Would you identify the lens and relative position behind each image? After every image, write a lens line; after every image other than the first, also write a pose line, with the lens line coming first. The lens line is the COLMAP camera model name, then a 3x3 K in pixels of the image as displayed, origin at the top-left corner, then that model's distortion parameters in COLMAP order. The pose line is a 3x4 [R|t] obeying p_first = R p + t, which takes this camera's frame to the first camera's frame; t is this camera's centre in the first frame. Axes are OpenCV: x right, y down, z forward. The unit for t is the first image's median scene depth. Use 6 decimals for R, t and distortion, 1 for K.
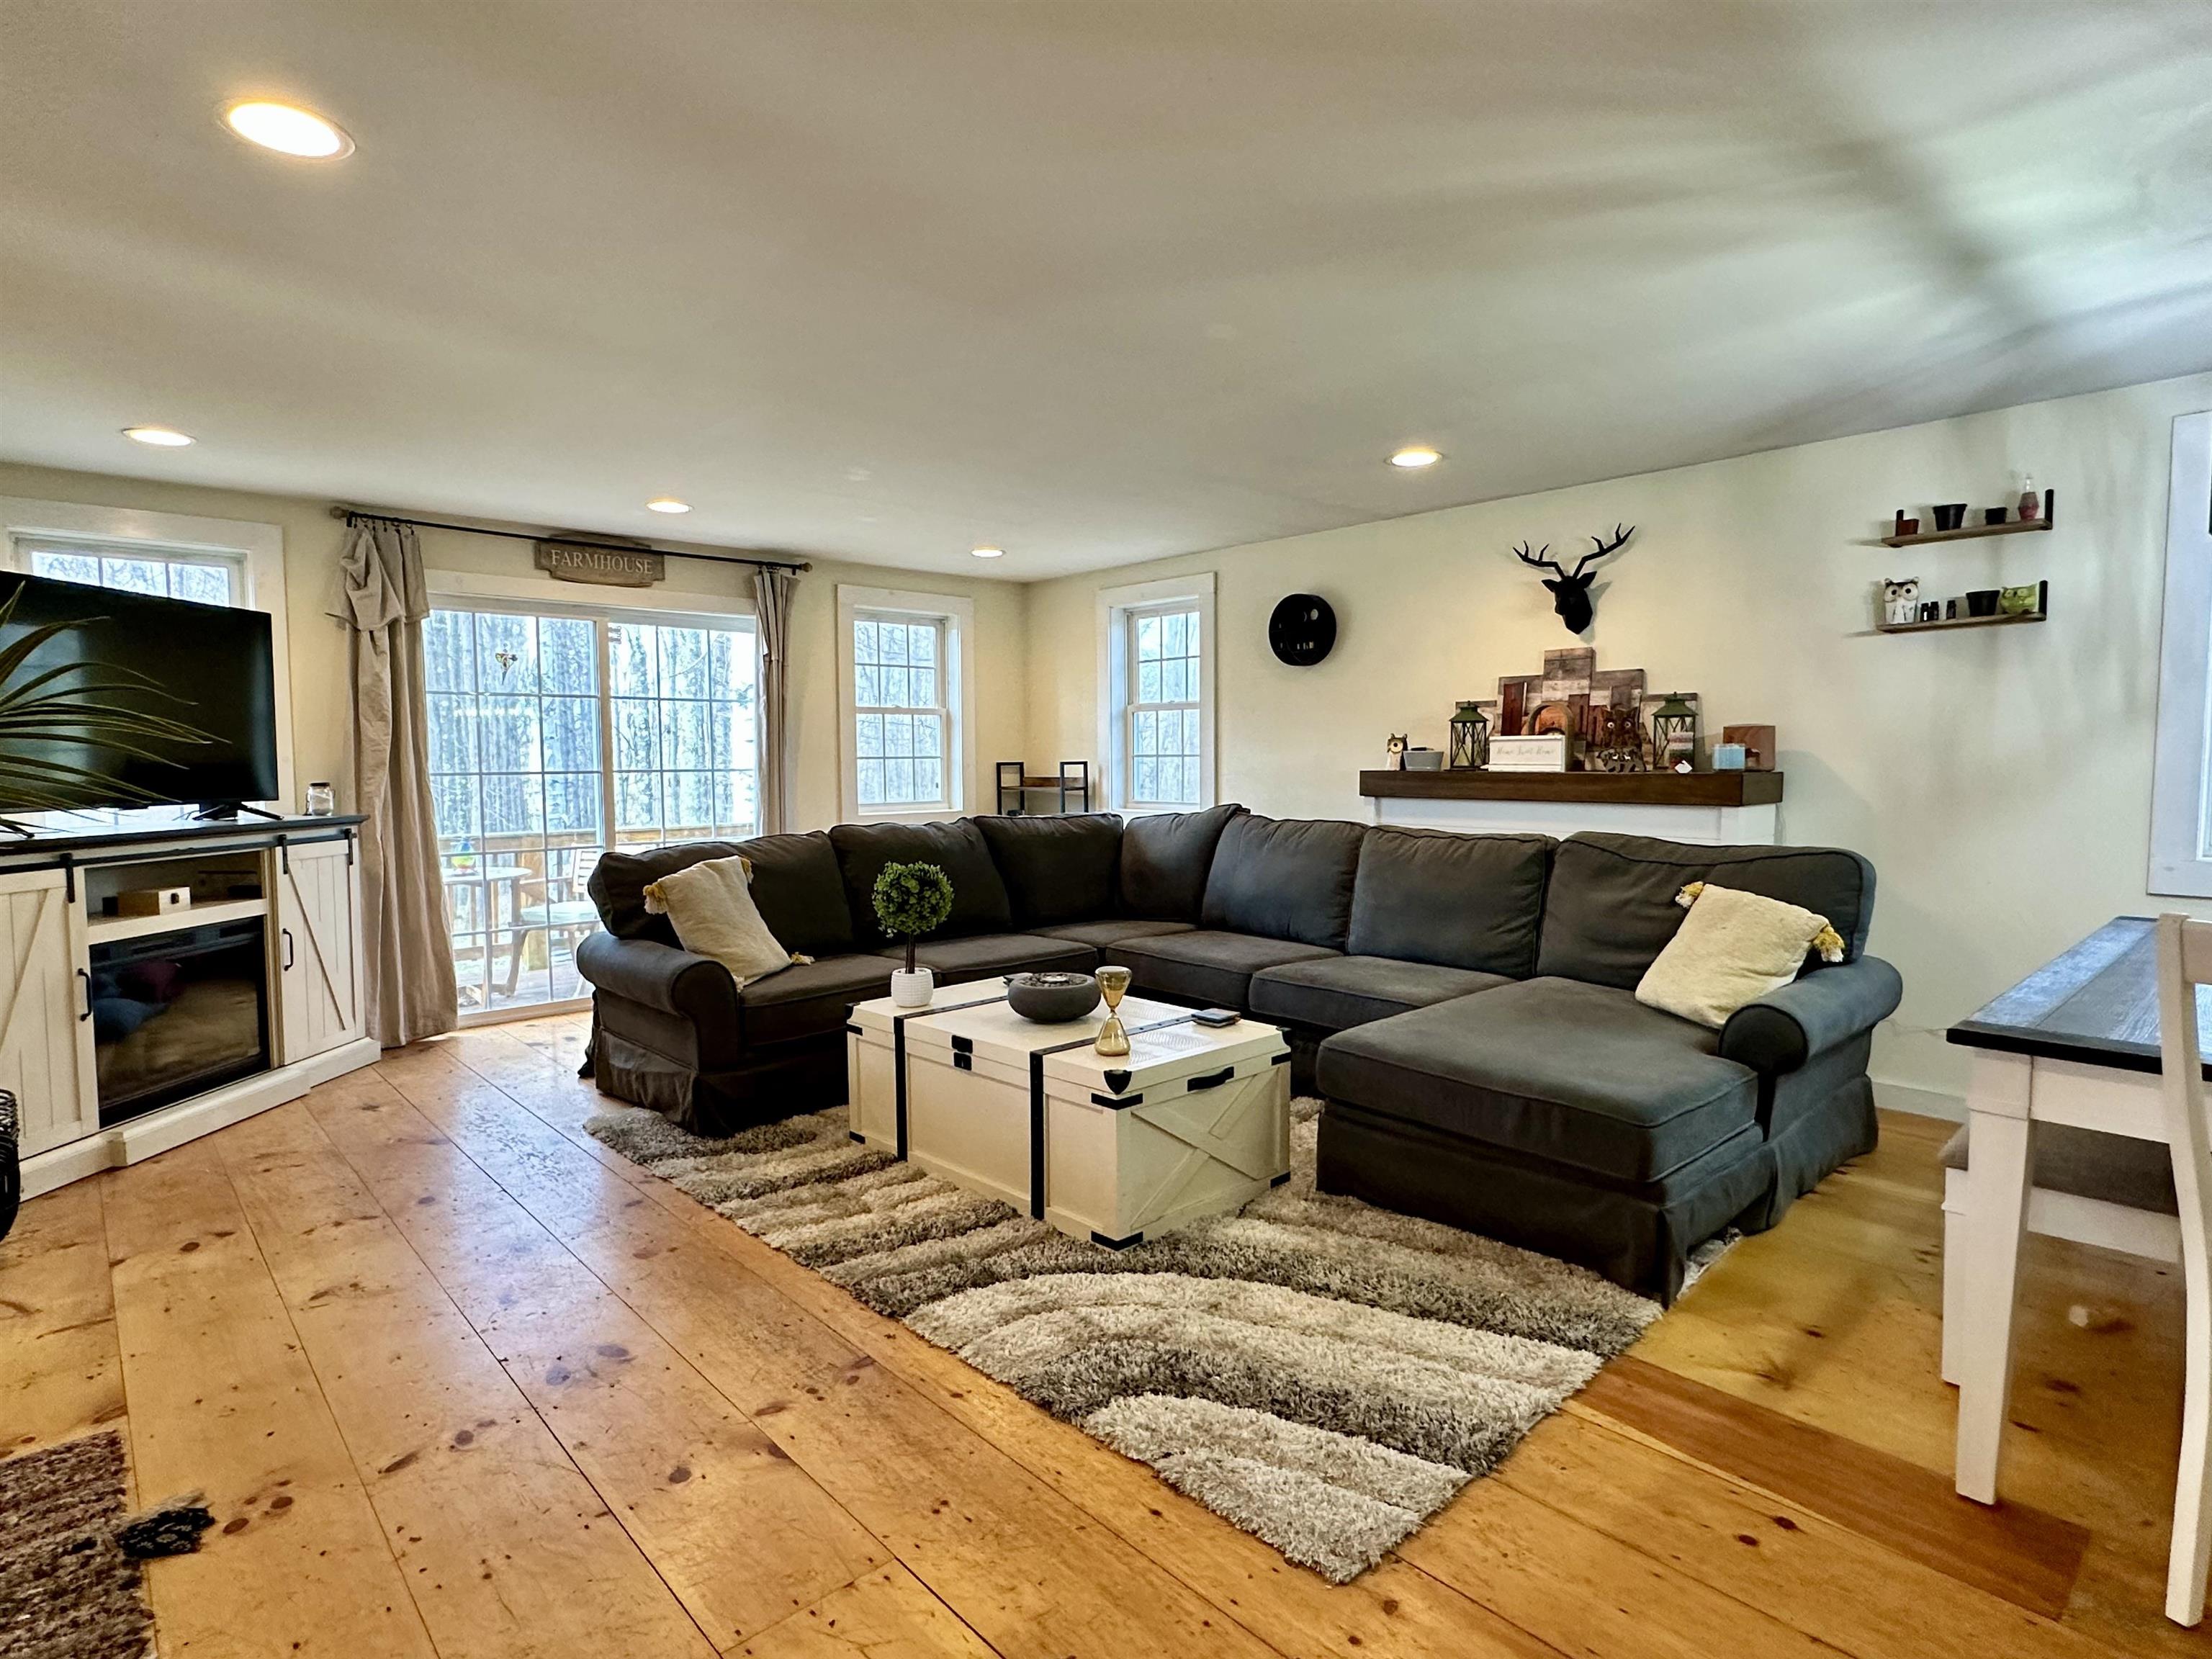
lens RADIAL K [[1174.9, 0, 1113.8], [0, 1174.9, 830.1], [0, 0, 1]] dist [-0.002670, -0.000689]
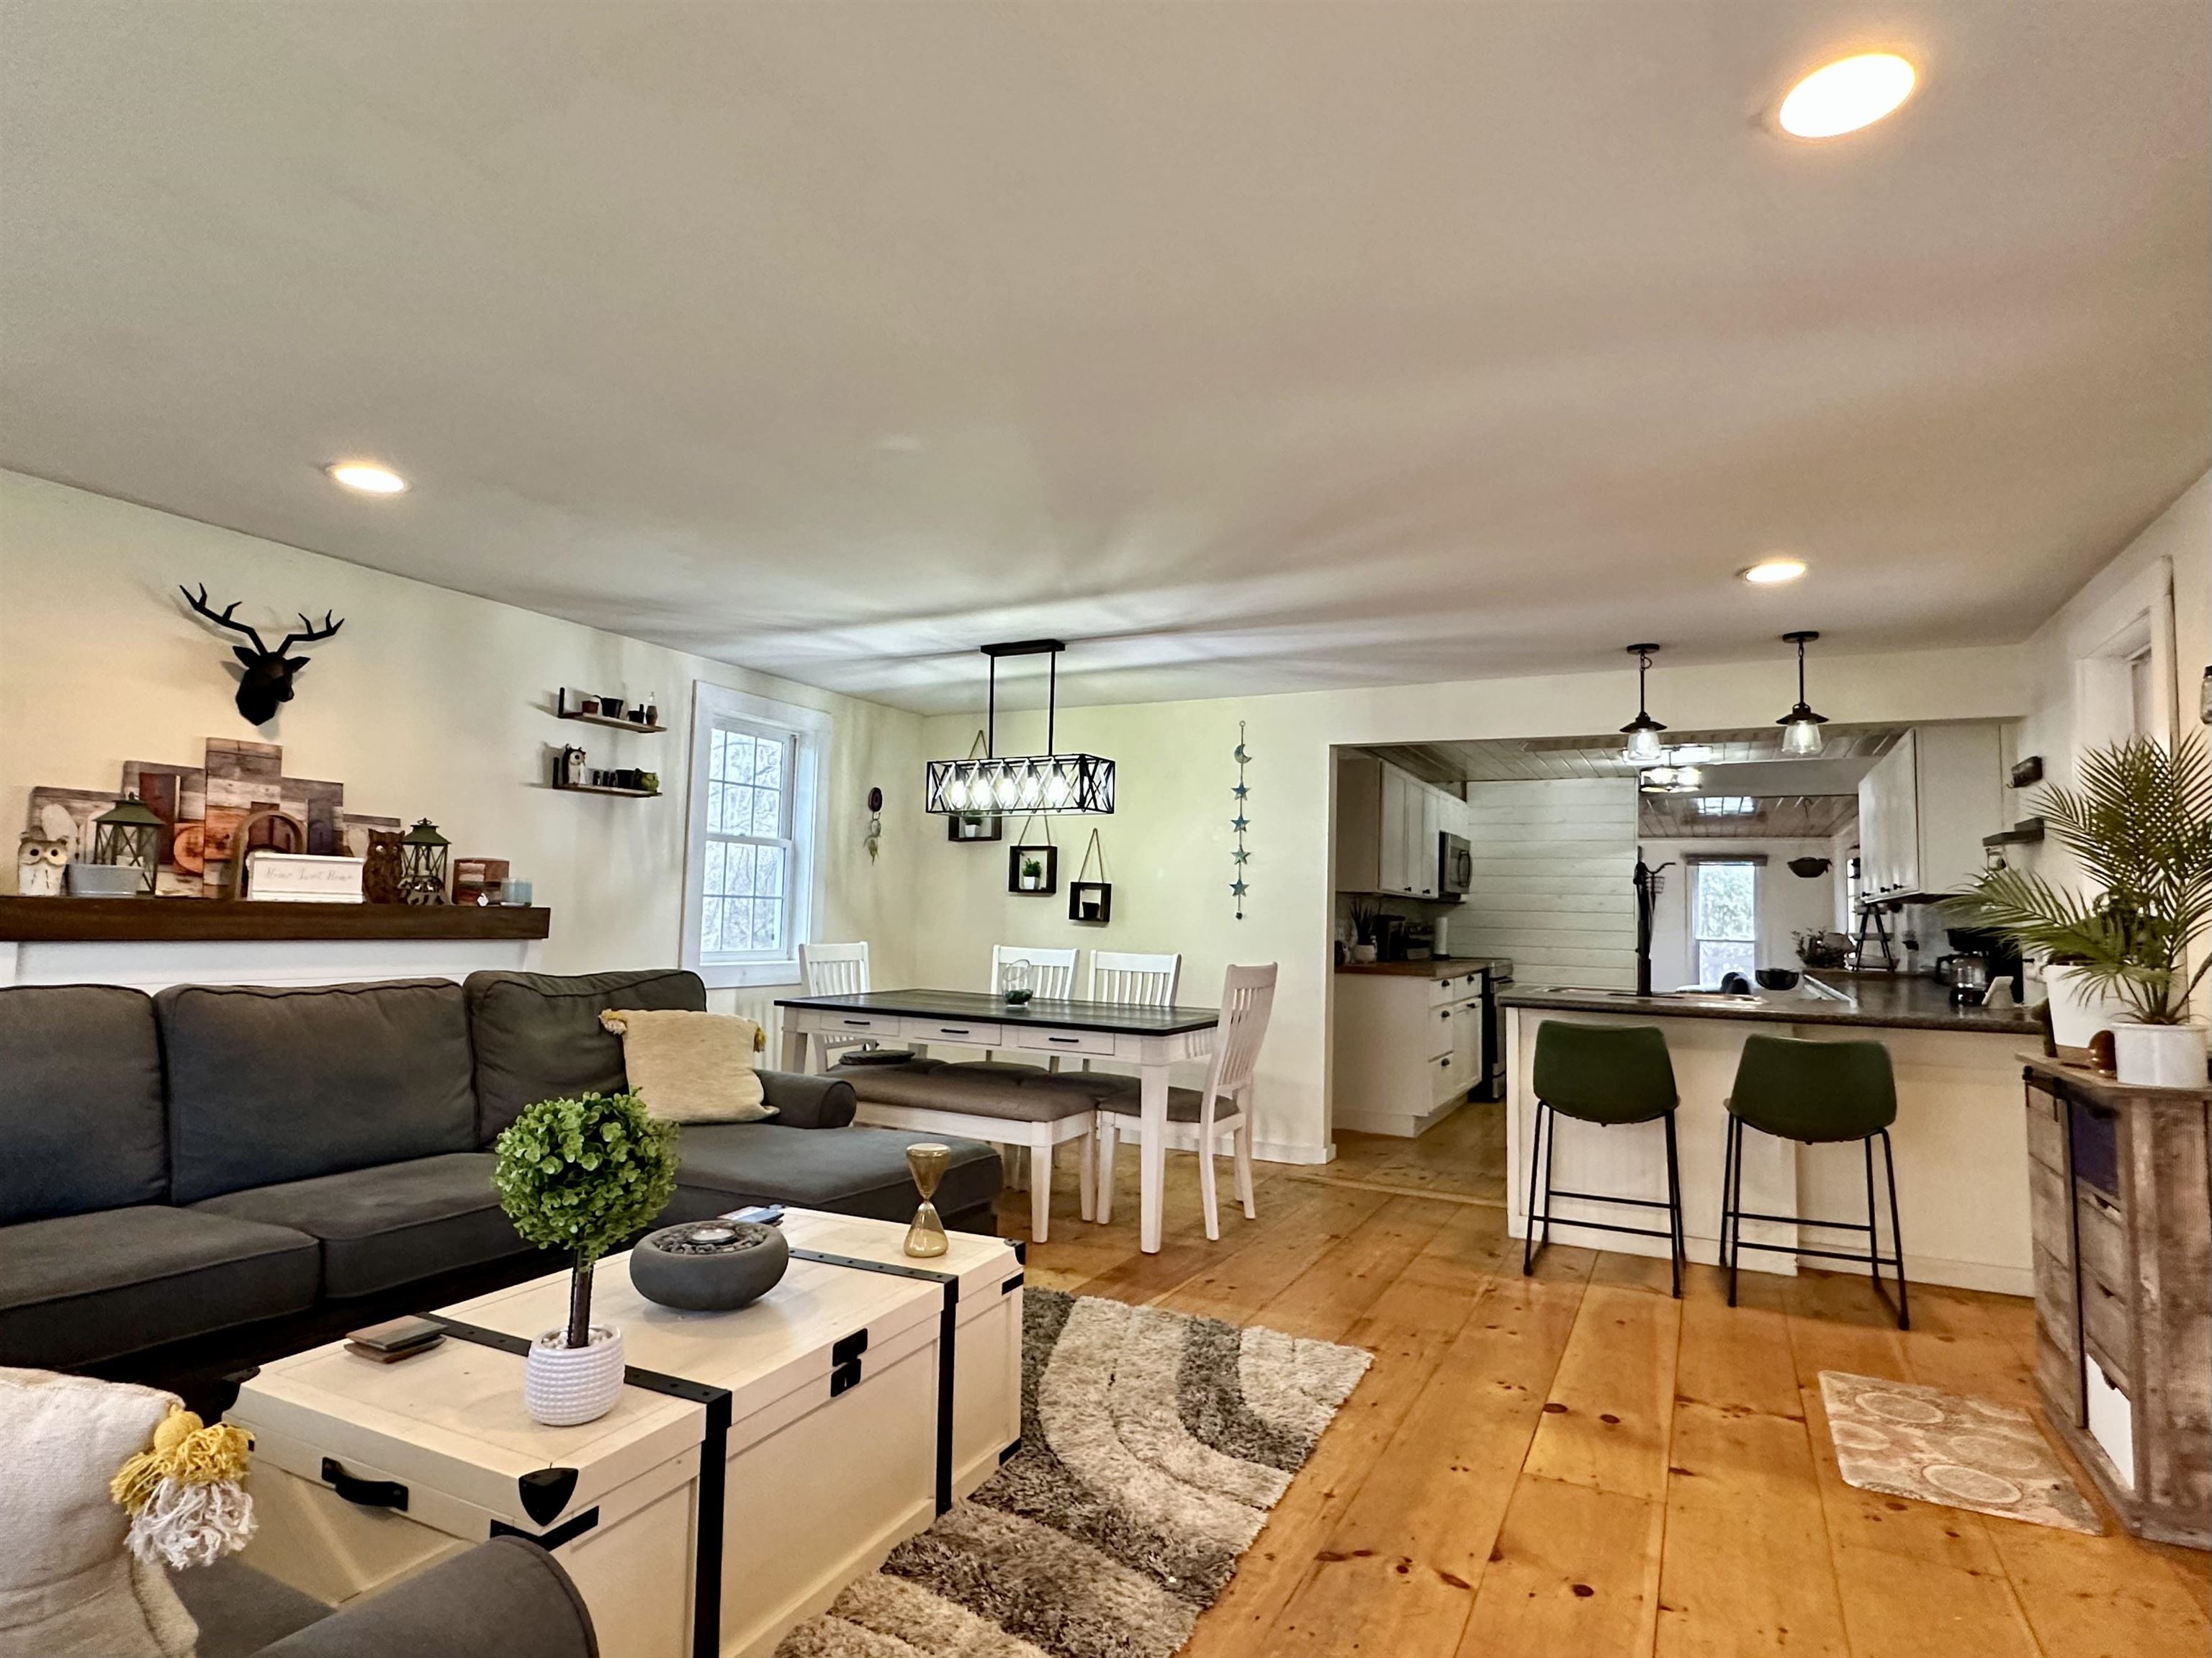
lens RADIAL K [[1174.8, 0, 1113.8], [0, 1174.8, 829.6], [0, 0, 1]] dist [-0.002670, -0.000689]
pose [[-0.350023, 0.063390, 0.934594, -0.899065], [0.036574, 0.997872, -0.053984, -0.059264], [-0.936027, 0.015286, -0.351597, 1.263199]]
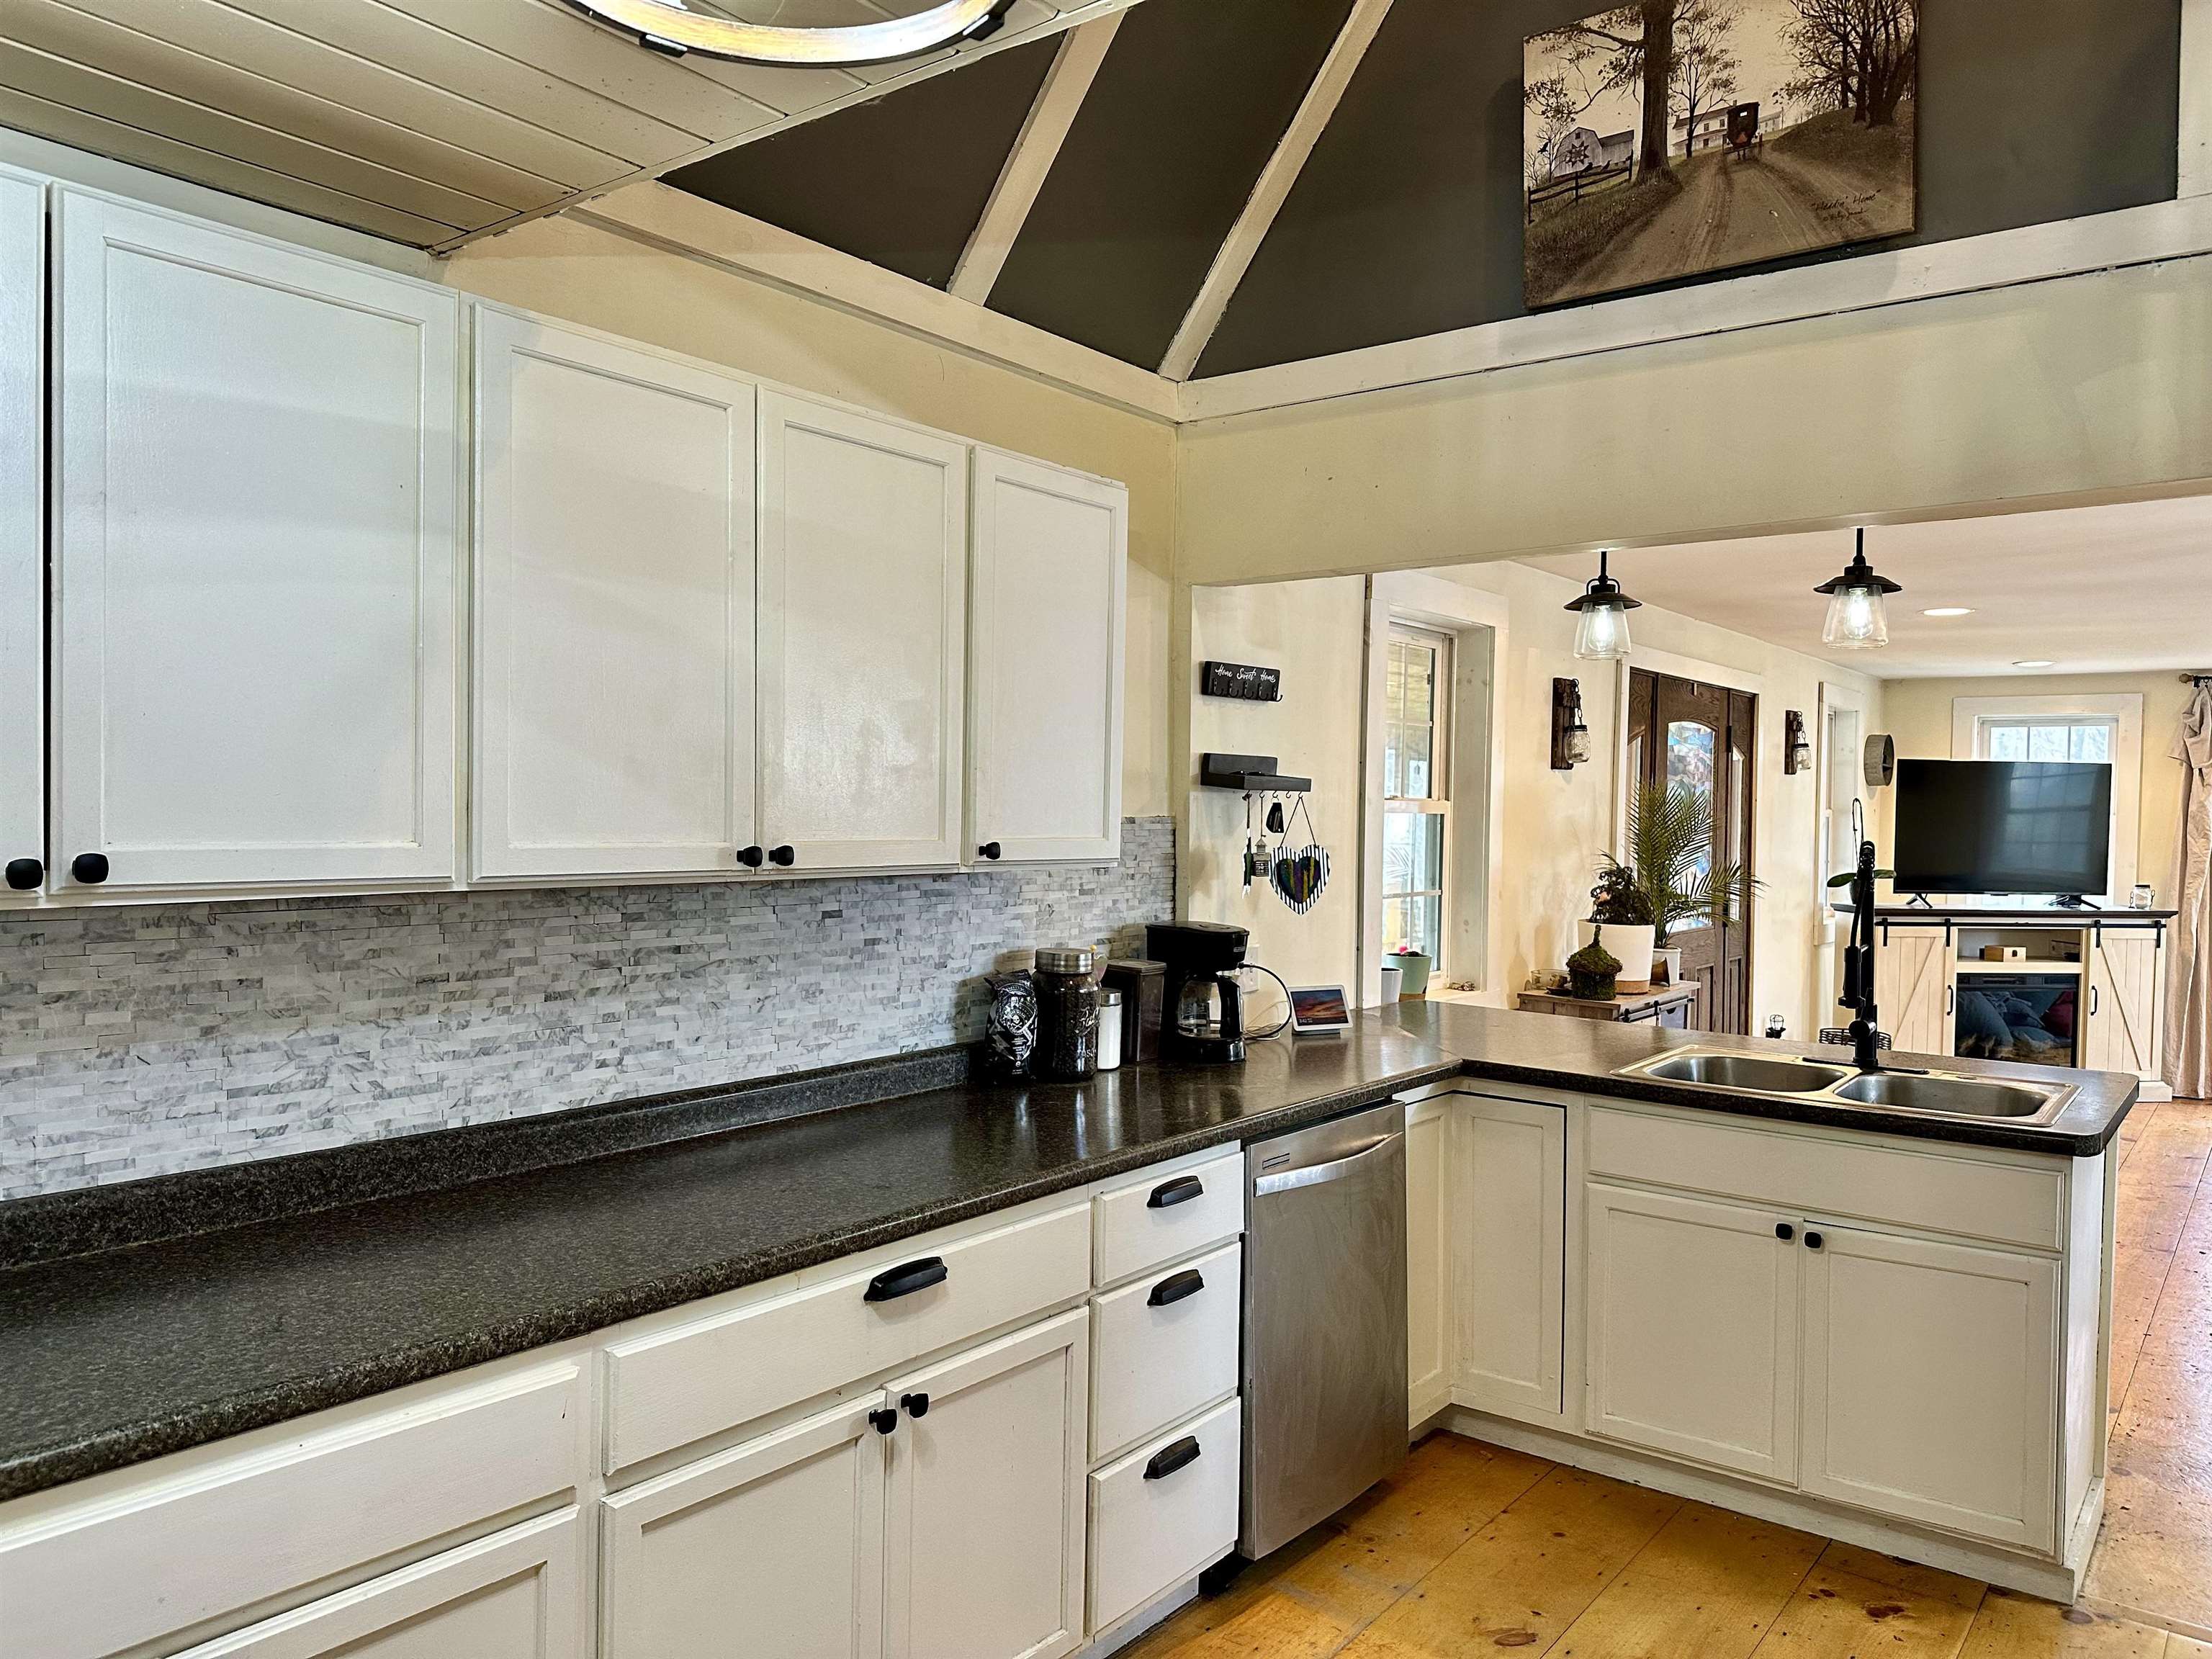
lens RADIAL K [[1557.3, 0, 1106.0], [0, 1557.3, 829.5], [0, 0, 1]] dist [0.003444, -0.000188]
pose [[0.166597, 0.022556, -0.985767, 0.804489], [-0.080275, 0.996730, 0.009240, -0.022270], [0.982752, 0.077593, 0.167862, -0.431346]]
